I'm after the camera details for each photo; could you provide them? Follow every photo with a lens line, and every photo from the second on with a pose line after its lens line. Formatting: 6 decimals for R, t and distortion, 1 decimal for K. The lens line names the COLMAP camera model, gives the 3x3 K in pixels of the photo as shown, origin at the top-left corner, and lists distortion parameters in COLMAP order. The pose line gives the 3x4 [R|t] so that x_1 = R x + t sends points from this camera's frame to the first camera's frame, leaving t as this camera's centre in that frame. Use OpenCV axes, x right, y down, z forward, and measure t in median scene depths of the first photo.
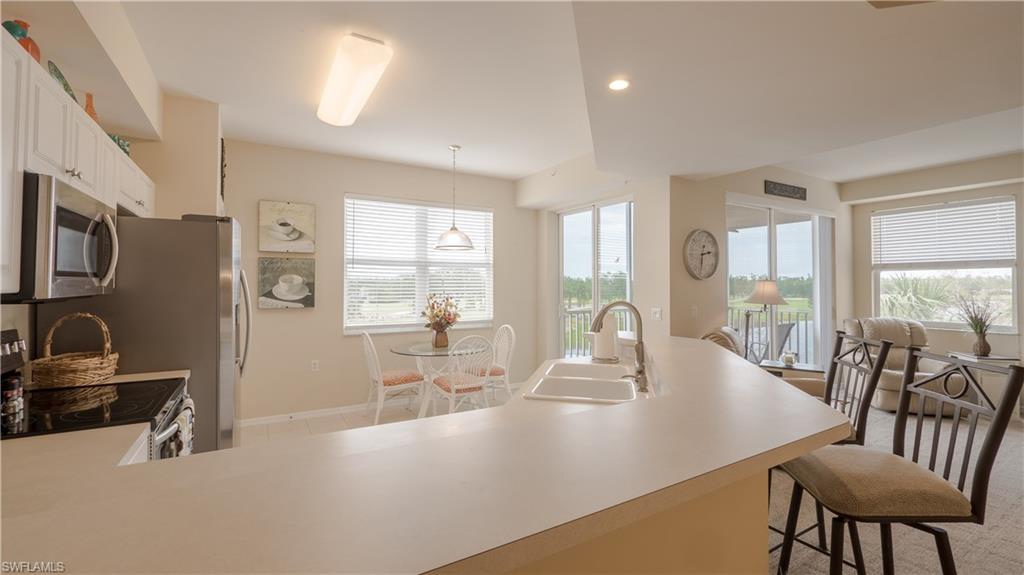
lens RADIAL K [[447.2, 0, 513.1], [0, 447.2, 280.7], [0, 0, 1]] dist [0.000700, 0.000344]
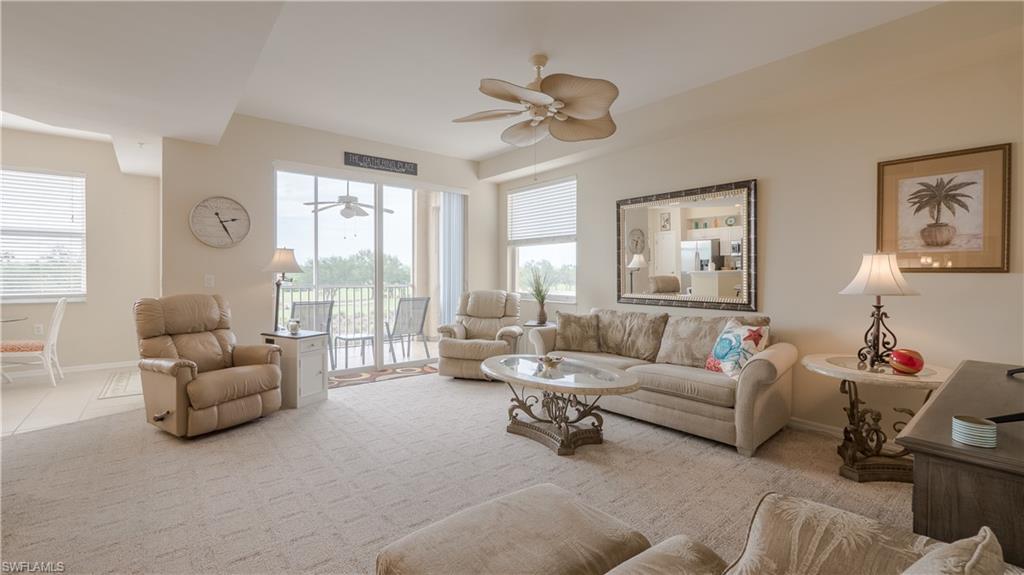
lens RADIAL K [[434.3, 0, 508.9], [0, 434.3, 281.8], [0, 0, 1]] dist [-0.000798, -0.000235]
pose [[0.990425, 0.001732, 0.138043, 0.758966], [-0.005981, 0.999521, 0.030367, 0.032567], [-0.137925, -0.030902, 0.989961, -0.015765]]
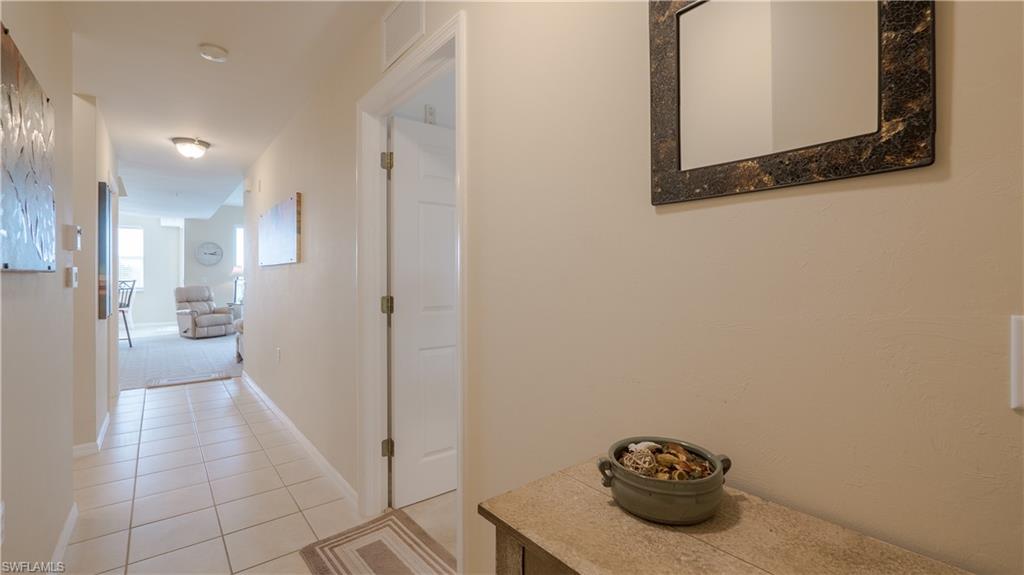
lens RADIAL K [[447.2, 0, 513.1], [0, 447.2, 280.7], [0, 0, 1]] dist [0.000700, 0.000344]
pose [[0.991672, -0.001936, 0.128776, 1.385692], [-0.000954, 0.999749, 0.022379, 0.017313], [-0.128787, -0.022315, 0.991421, -1.213583]]
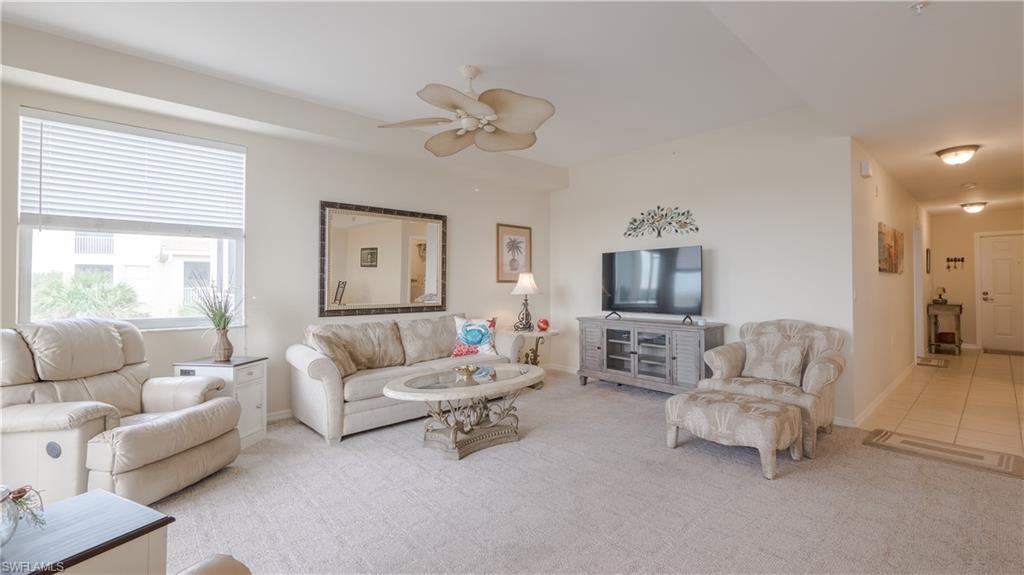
lens RADIAL K [[434.3, 0, 508.9], [0, 434.3, 281.8], [0, 0, 1]] dist [-0.000798, -0.000235]
pose [[-0.161698, 0.006811, 0.986817, 0.283069], [-0.010590, 0.999907, -0.008637, 0.041280], [-0.986784, -0.011847, -0.161610, 0.617416]]
